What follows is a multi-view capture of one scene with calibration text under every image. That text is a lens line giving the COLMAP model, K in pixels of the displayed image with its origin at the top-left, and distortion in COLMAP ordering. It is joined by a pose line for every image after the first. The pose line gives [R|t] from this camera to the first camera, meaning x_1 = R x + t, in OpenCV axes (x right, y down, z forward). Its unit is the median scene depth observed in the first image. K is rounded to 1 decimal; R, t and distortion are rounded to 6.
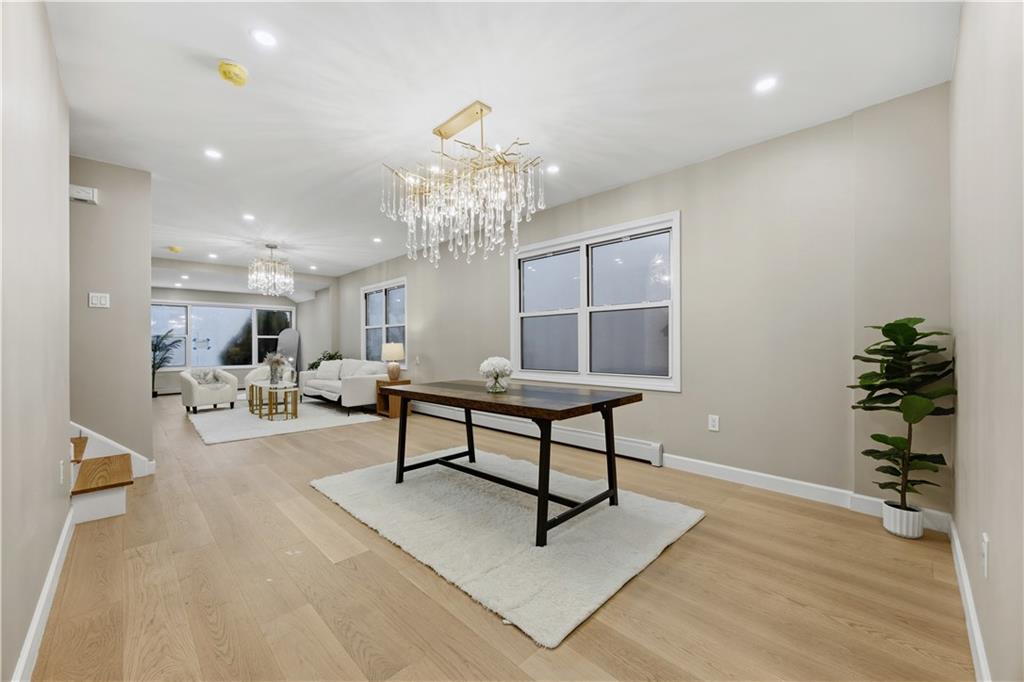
lens RADIAL K [[400.1, 0, 510.2], [0, 400.1, 342.1], [0, 0, 1]] dist [-0.024636, 0.000033]
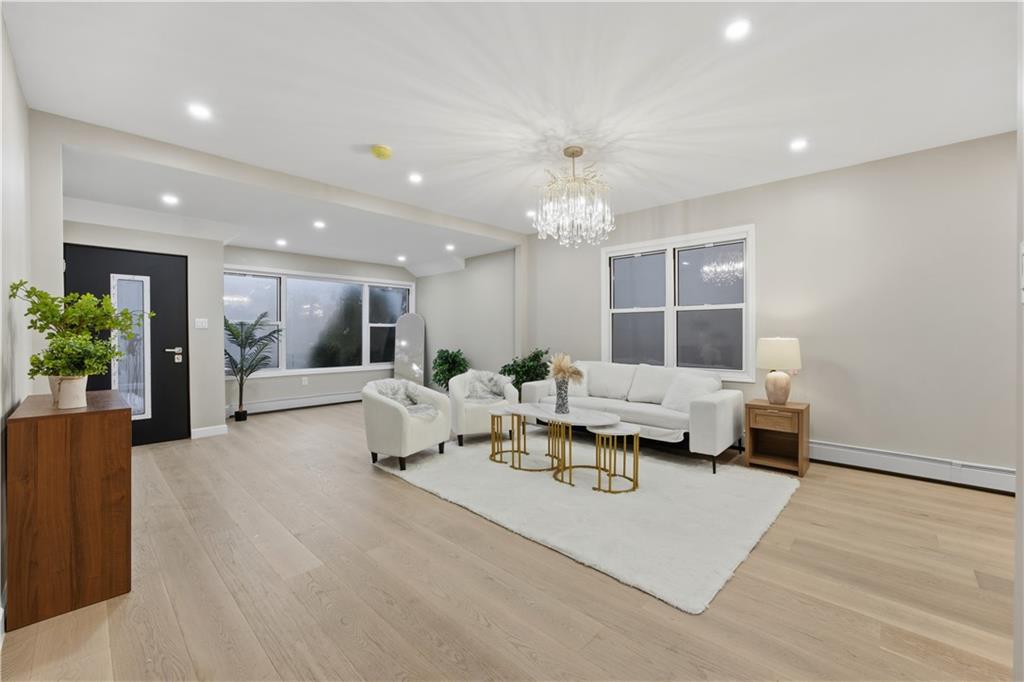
lens RADIAL K [[413.6, 0, 514.9], [0, 413.6, 344.9], [0, 0, 1]] dist [-0.027926, 0.011990]
pose [[0.999086, 0.001952, 0.042696, -0.487406], [-0.003382, 0.999435, 0.033440, -0.004452], [-0.042606, -0.033554, 0.998528, 0.315115]]
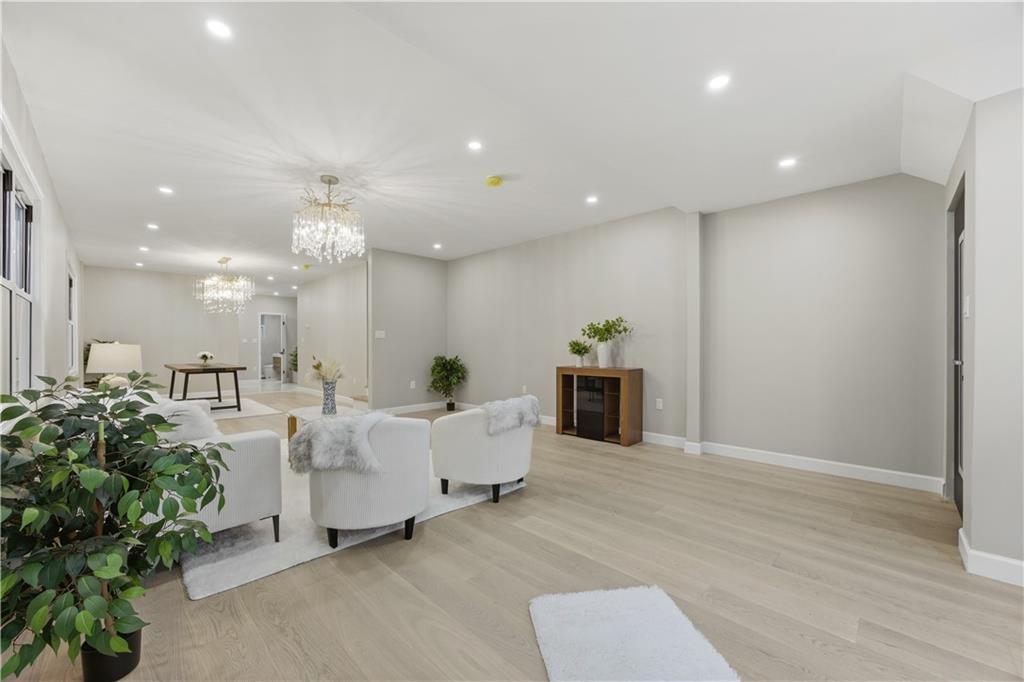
lens RADIAL K [[395.5, 0, 512.0], [0, 395.5, 341.0], [0, 0, 1]] dist [-0.027038, -0.000113]
pose [[-0.999828, 0.007991, -0.016743, -0.603648], [0.008264, 0.999832, -0.016352, 0.011066], [0.016610, -0.016488, -0.999726, 1.100851]]
